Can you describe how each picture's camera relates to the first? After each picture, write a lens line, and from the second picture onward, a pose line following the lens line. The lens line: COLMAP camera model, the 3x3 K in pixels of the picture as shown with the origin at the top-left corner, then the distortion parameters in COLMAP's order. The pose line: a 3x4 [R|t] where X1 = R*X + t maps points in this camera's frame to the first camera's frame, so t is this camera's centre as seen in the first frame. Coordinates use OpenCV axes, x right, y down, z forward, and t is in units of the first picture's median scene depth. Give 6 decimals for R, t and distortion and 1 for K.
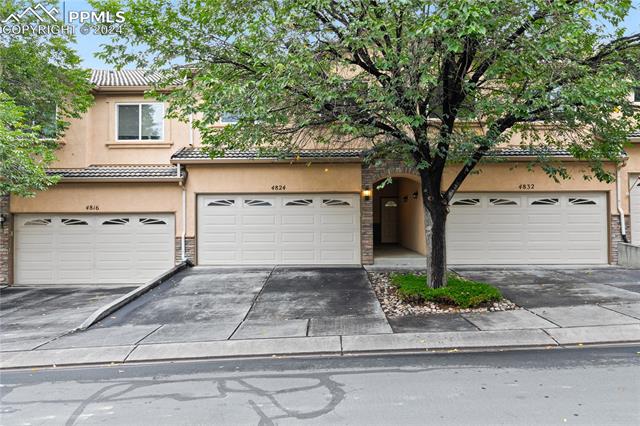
lens RADIAL K [[465.5, 0, 320.0], [0, 465.5, 213.0], [0, 0, 1]] dist [0.005204, -0.000798]
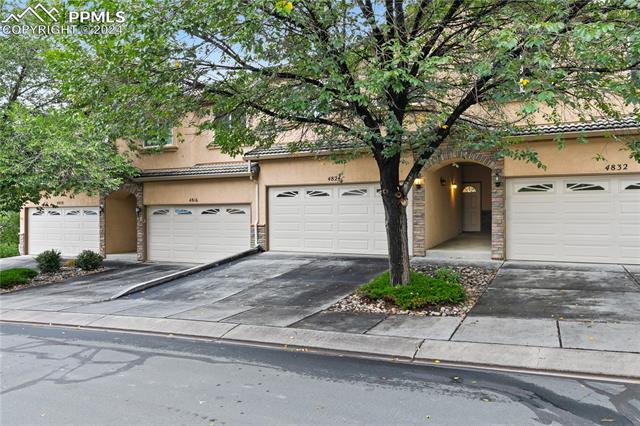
lens RADIAL K [[465.5, 0, 320.0], [0, 465.5, 213.0], [0, 0, 1]] dist [0.005204, -0.000798]
pose [[0.902039, -0.000198, -0.431655, 0.330621], [0.016432, 0.999291, 0.033880, -0.013728], [0.431342, -0.037654, 0.901402, 0.055563]]
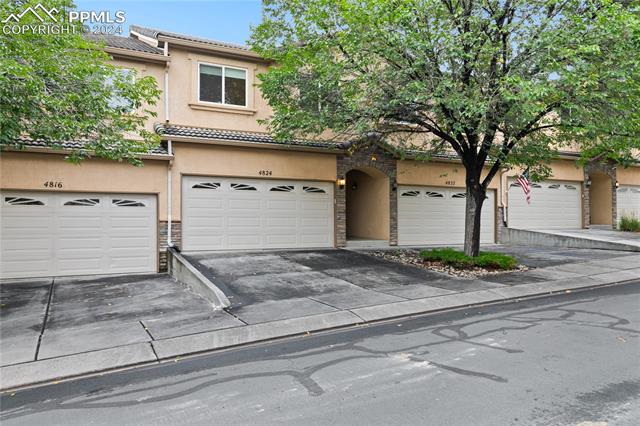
lens RADIAL K [[465.5, 0, 320.0], [0, 465.5, 213.0], [0, 0, 1]] dist [0.005204, -0.000798]
pose [[0.884310, 0.015457, 0.466644, -0.461205], [-0.017567, 0.999846, 0.000171, 0.031056], [-0.466570, -0.008349, 0.884445, 0.044307]]
